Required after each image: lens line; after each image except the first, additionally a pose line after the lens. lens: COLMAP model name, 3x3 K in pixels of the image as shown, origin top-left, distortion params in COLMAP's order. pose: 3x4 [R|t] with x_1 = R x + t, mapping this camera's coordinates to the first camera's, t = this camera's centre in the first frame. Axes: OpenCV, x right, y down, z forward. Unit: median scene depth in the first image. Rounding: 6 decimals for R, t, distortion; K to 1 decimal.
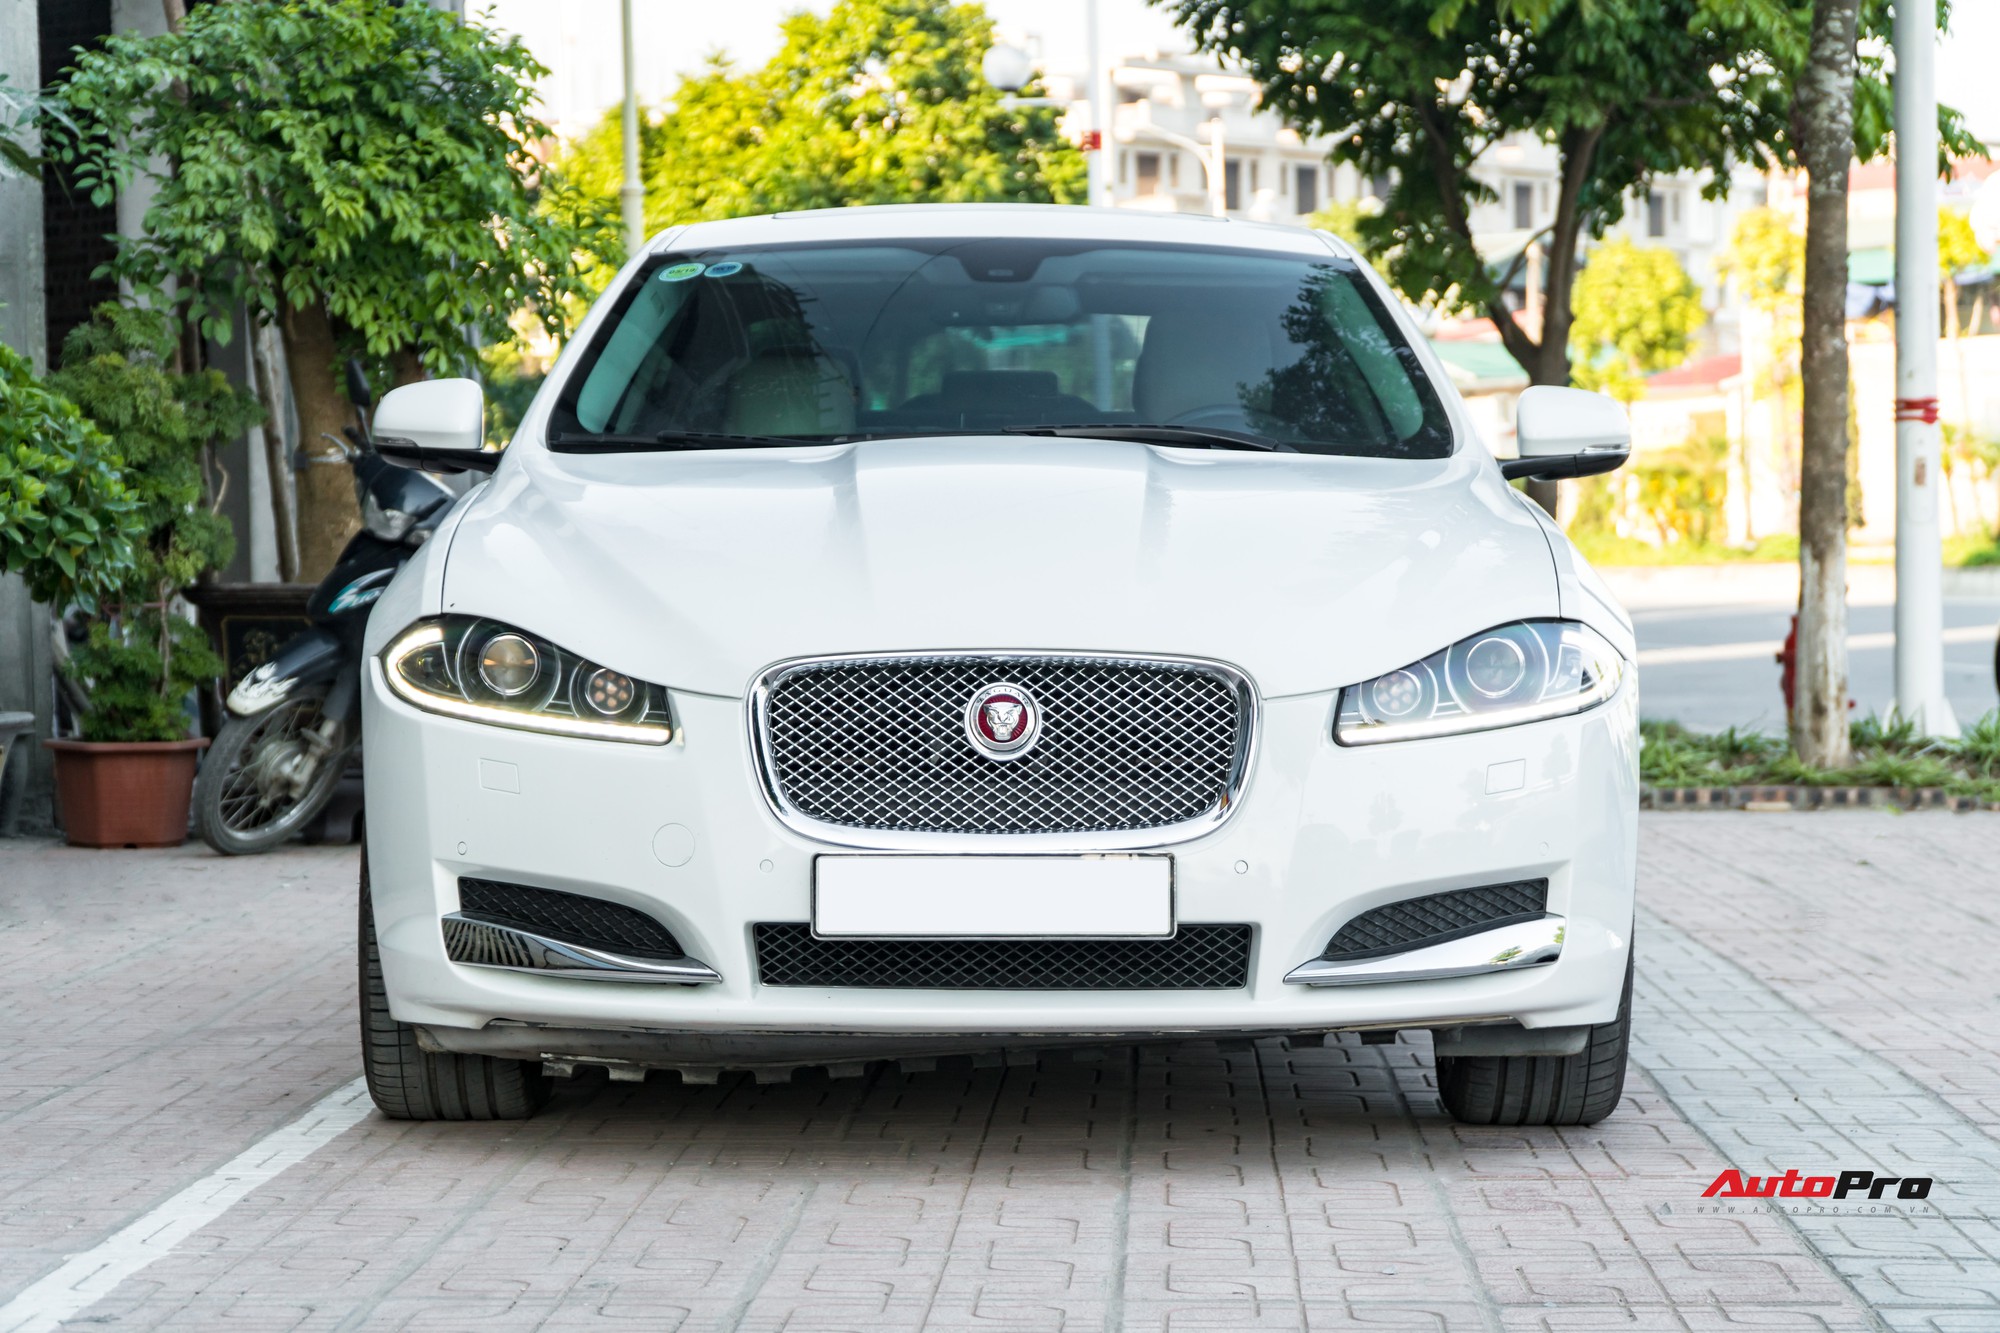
lens RADIAL K [[5197.0, 0, 1000.4], [0, 5197.0, 665.8], [0, 0, 1]] dist [-0.072027, 0.000000]
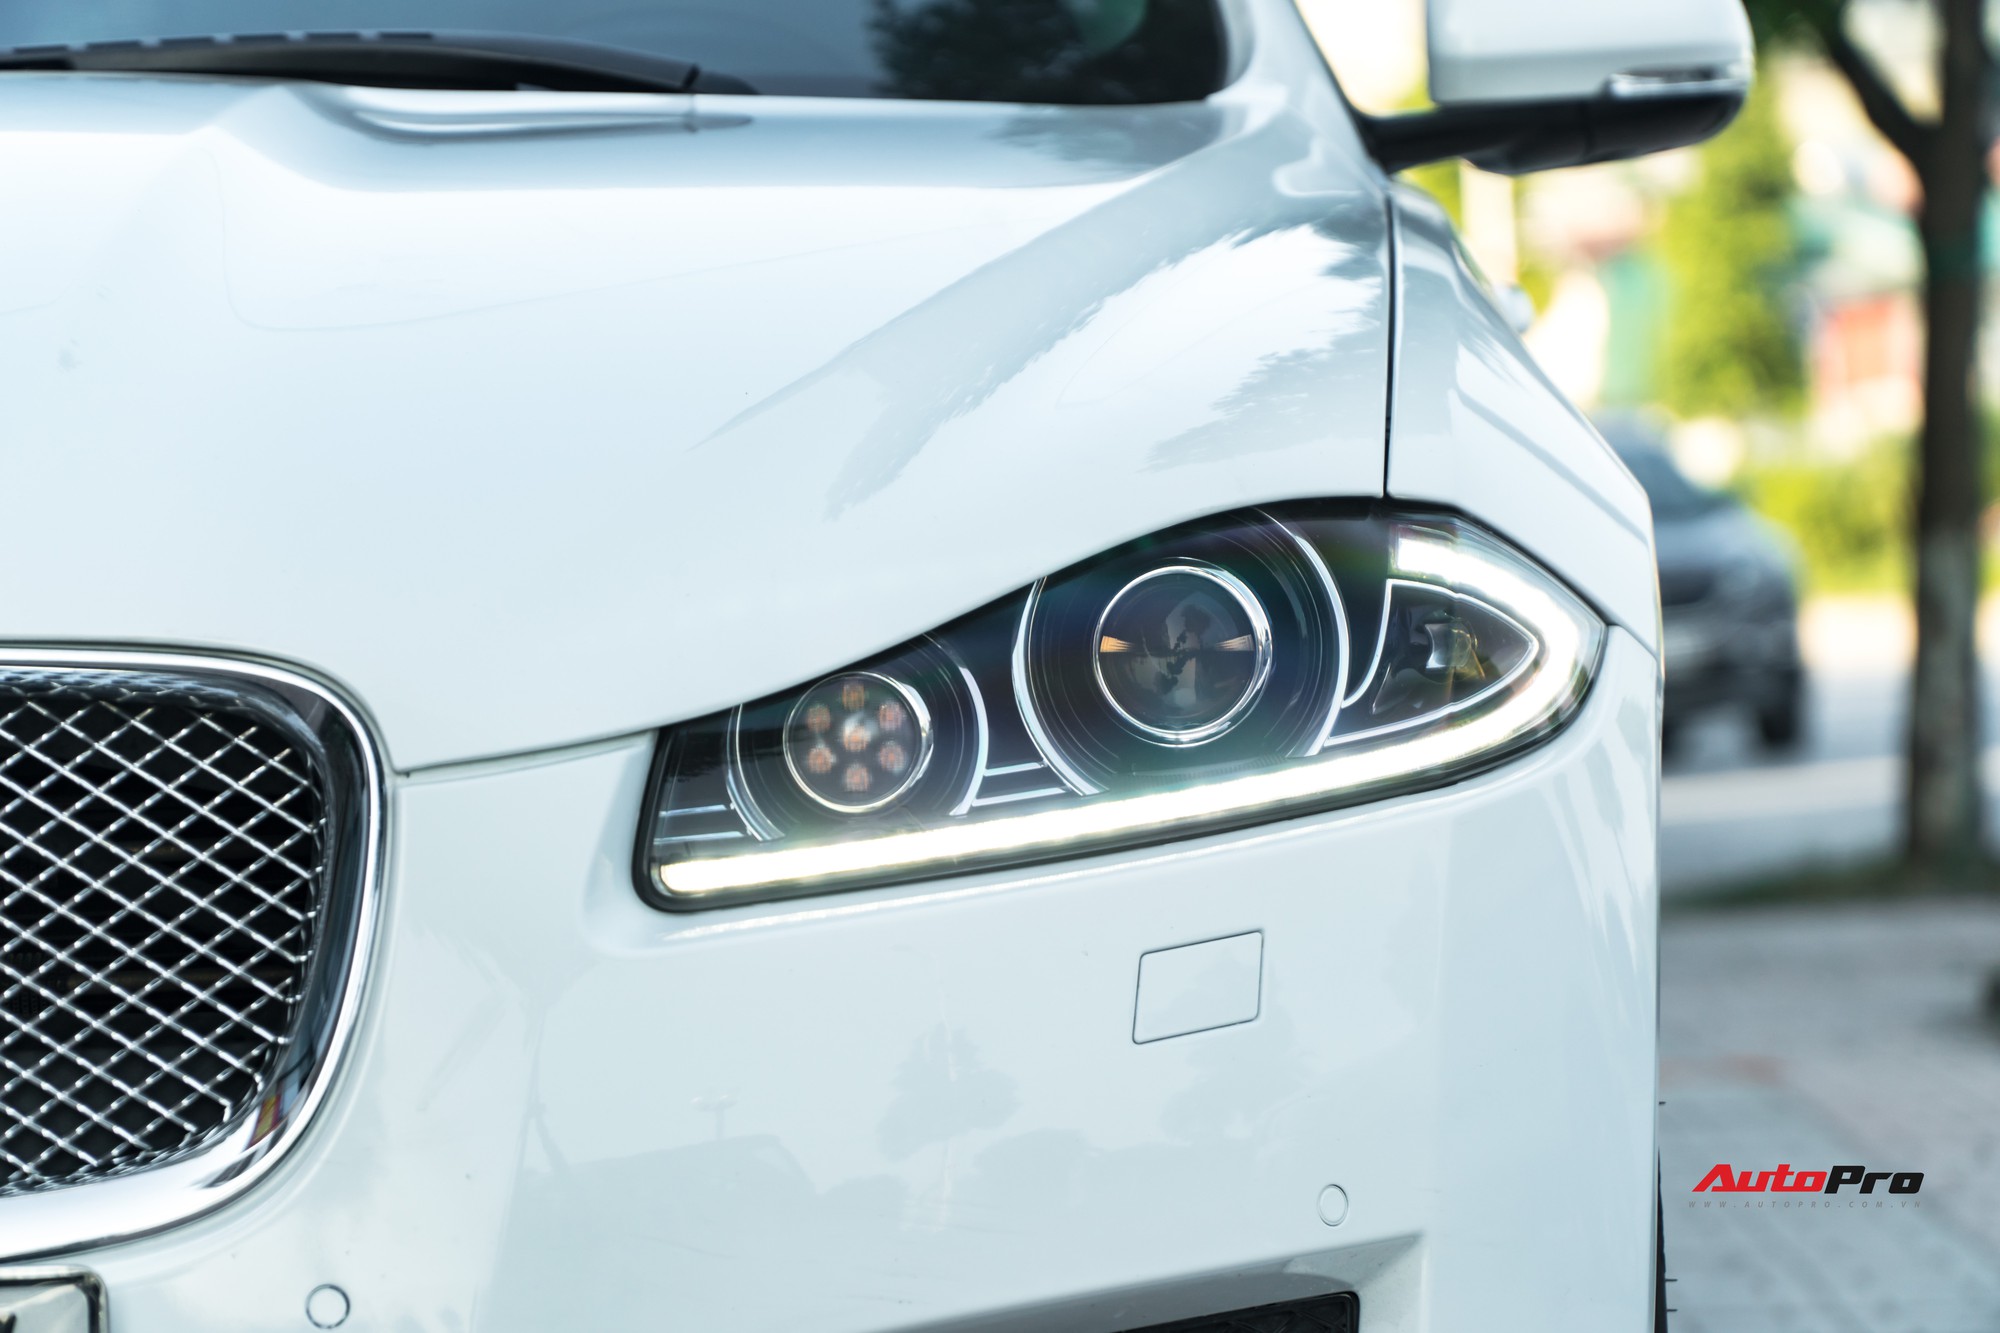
lens RADIAL K [[9025.5, 0, 999.8], [0, 9025.5, 666.3], [0, 0, 1]] dist [0.424188, 0.000000]
pose [[0.999338, -0.035601, -0.007548, 0.091655], [0.035533, 0.999328, -0.009020, 0.006127], [0.007864, 0.008746, 0.999931, 0.441821]]
